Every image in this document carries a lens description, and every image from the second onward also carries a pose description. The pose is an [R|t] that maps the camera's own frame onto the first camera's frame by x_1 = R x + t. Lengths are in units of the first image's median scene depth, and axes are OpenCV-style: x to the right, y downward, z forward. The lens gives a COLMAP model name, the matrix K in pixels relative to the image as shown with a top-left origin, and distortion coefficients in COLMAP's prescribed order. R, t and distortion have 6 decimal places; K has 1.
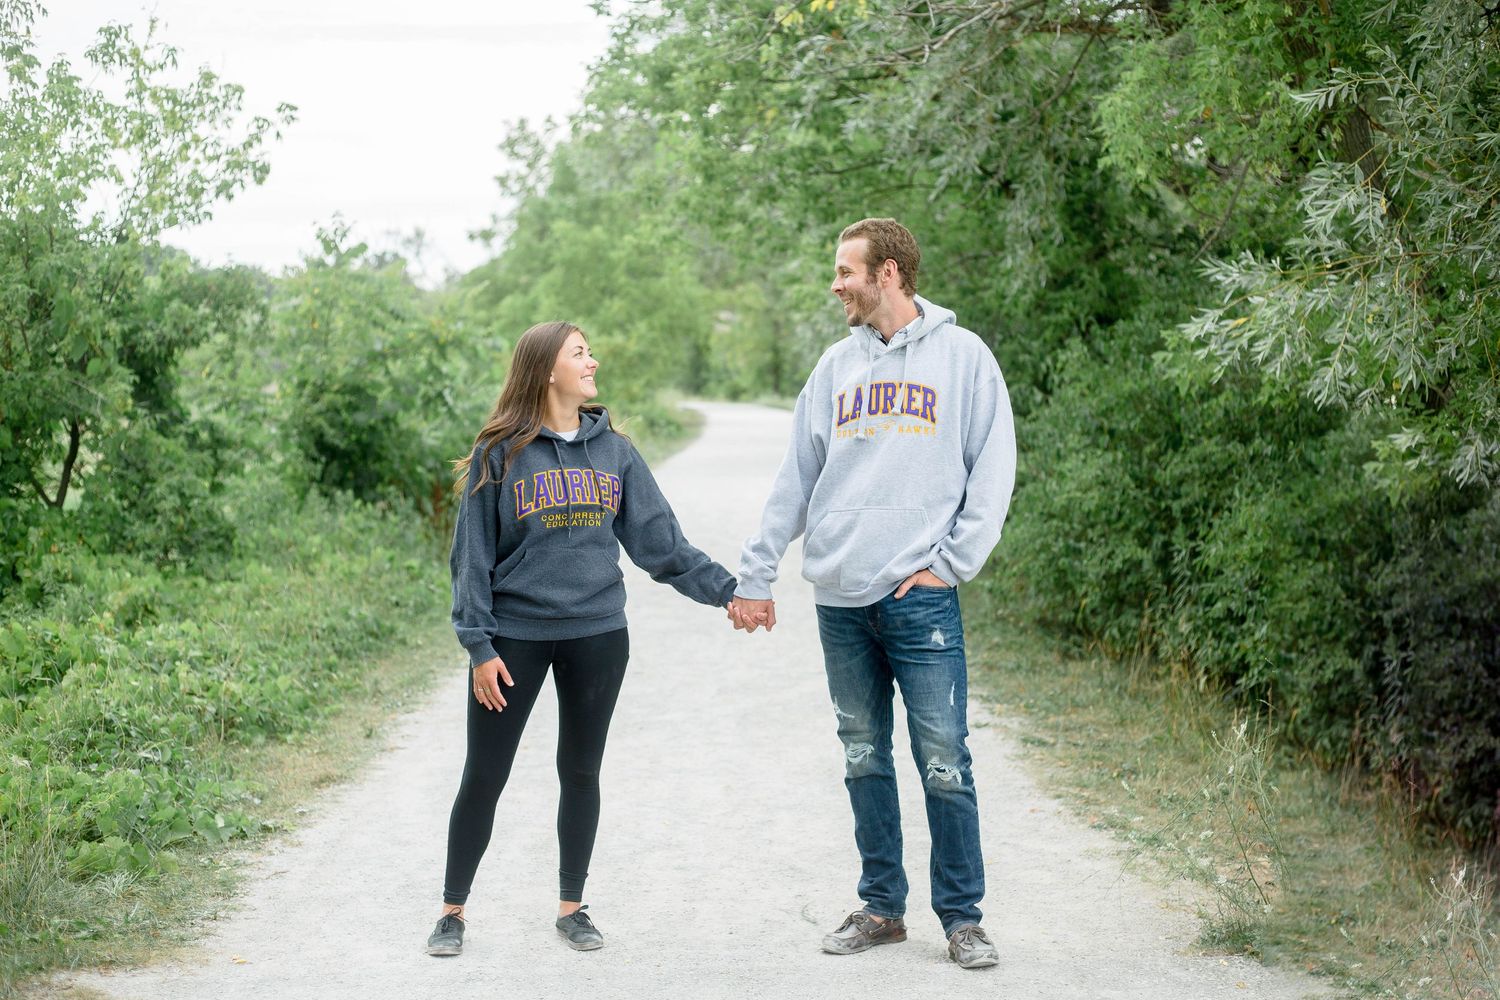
lens RADIAL K [[2230.7, 0, 739.1], [0, 2230.7, 512.0], [0, 0, 1]] dist [-0.080405, 0.000000]
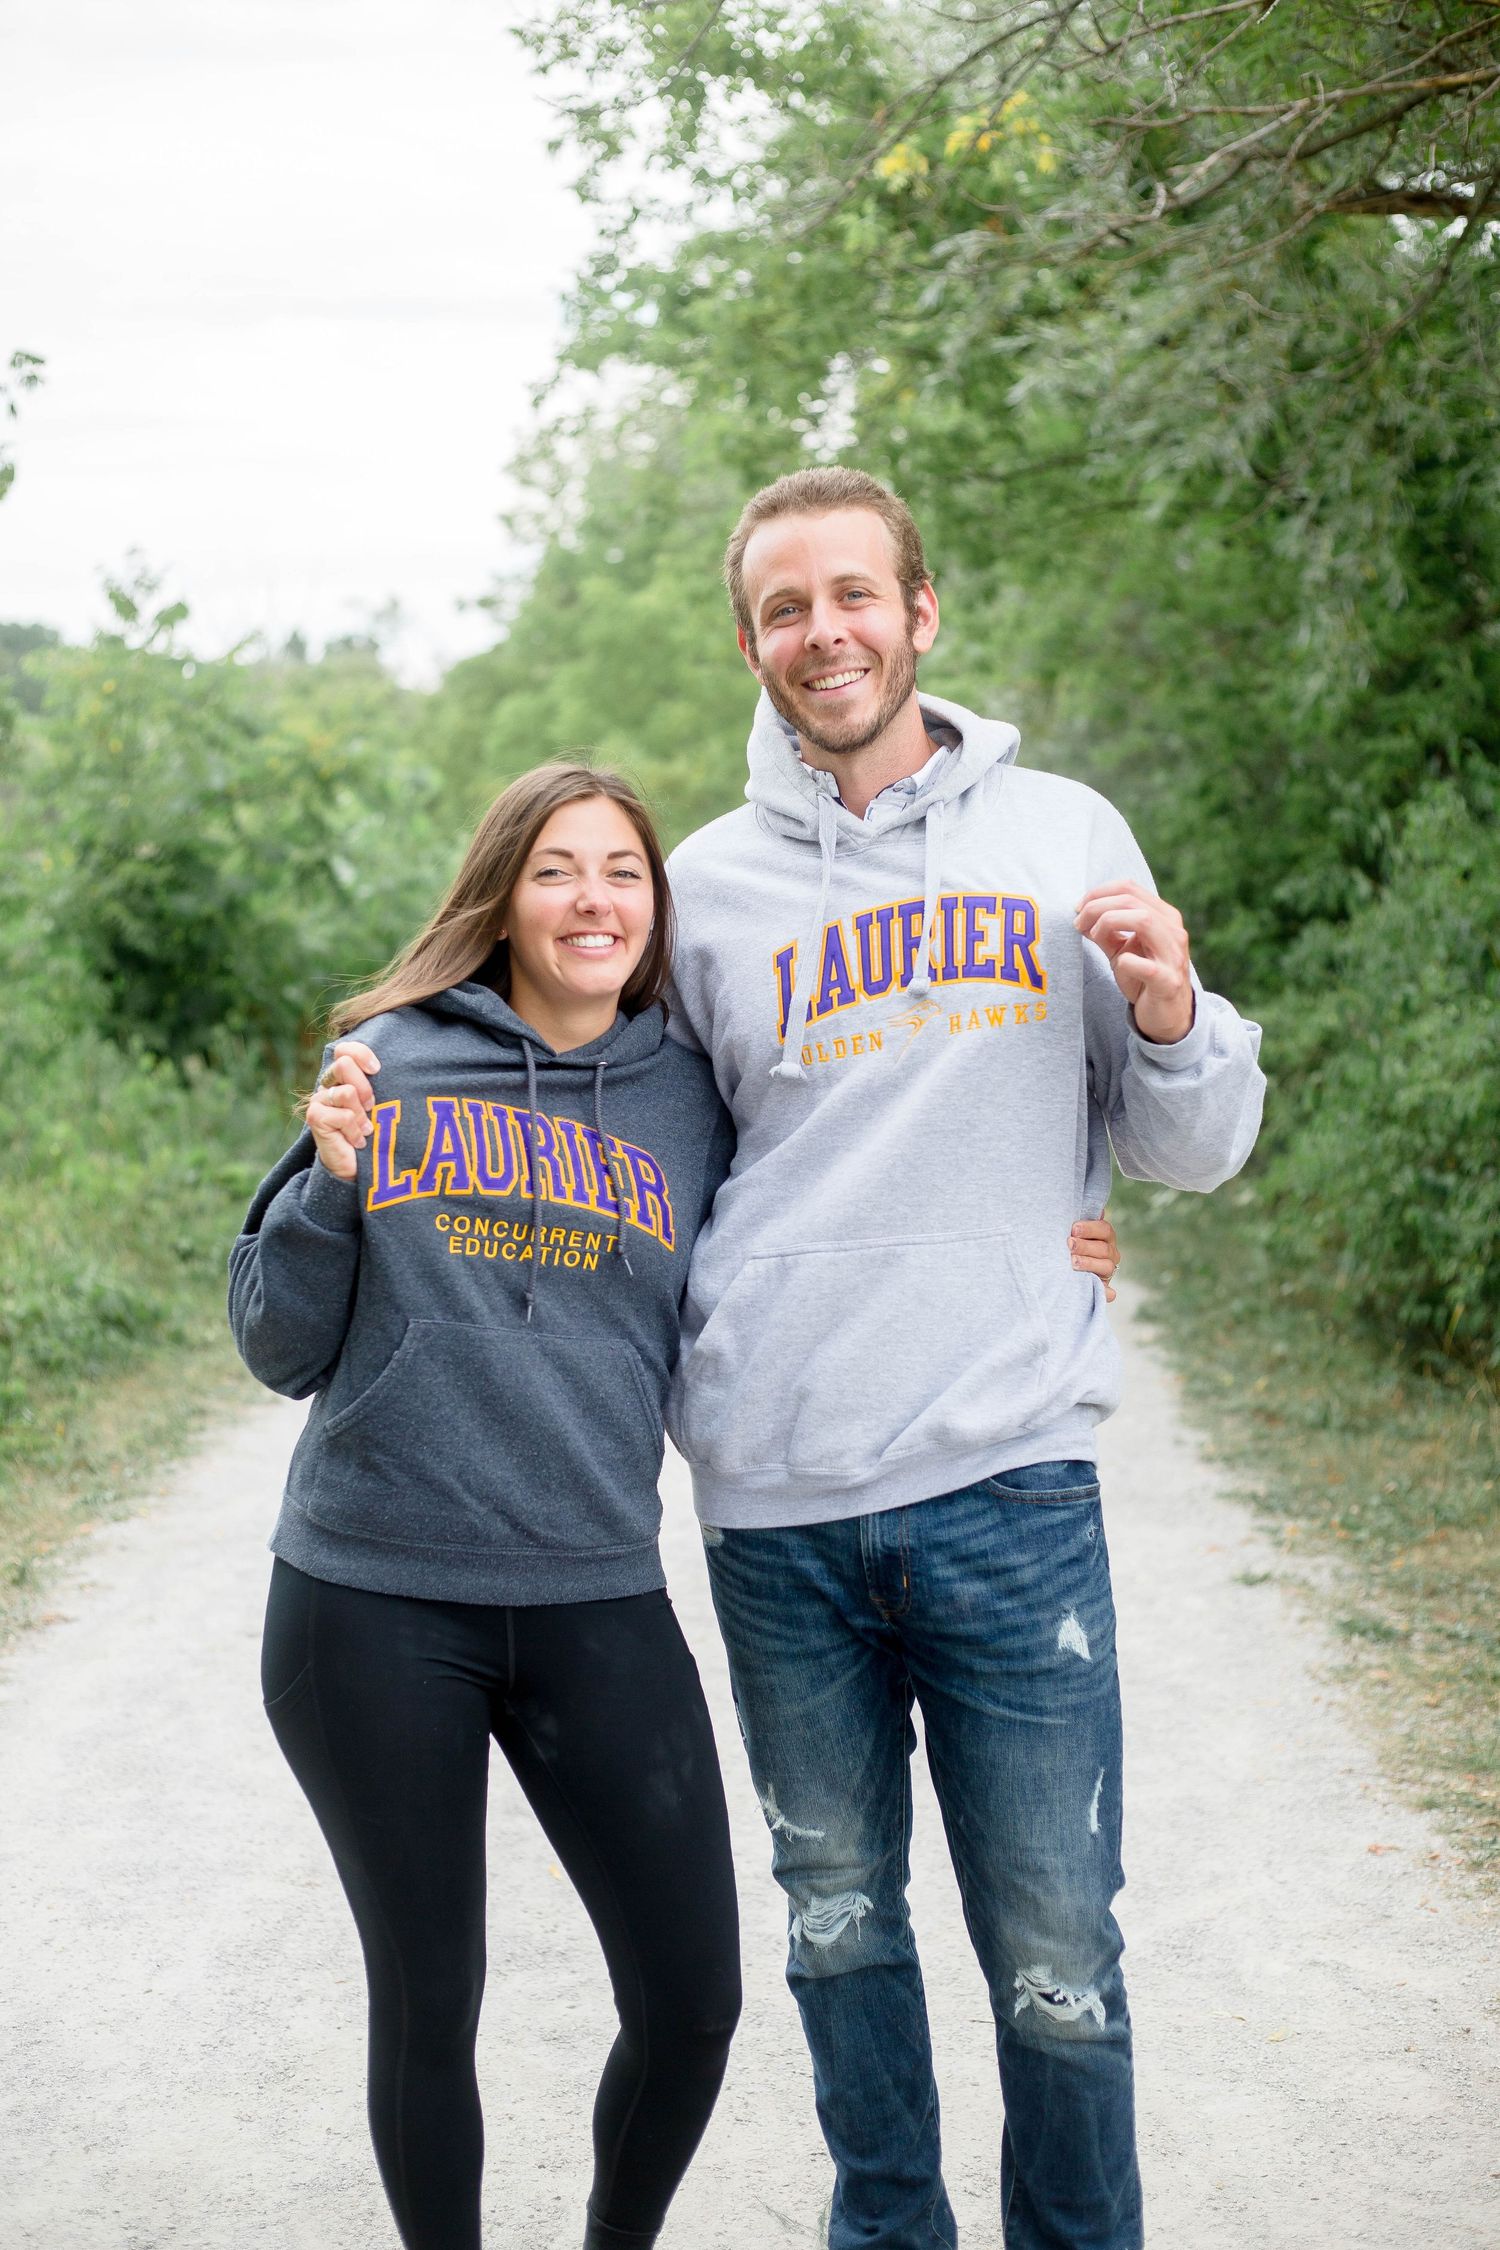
lens RADIAL K [[3346.1, 0, 757.7], [0, 3346.1, 1105.4], [0, 0, 1]] dist [-0.080405, 0.000000]
pose [[0.999351, 0.009551, -0.034739, 0.014451], [-0.008703, 0.999663, 0.024472, -0.015487], [0.034961, -0.024154, 0.999097, 0.161889]]
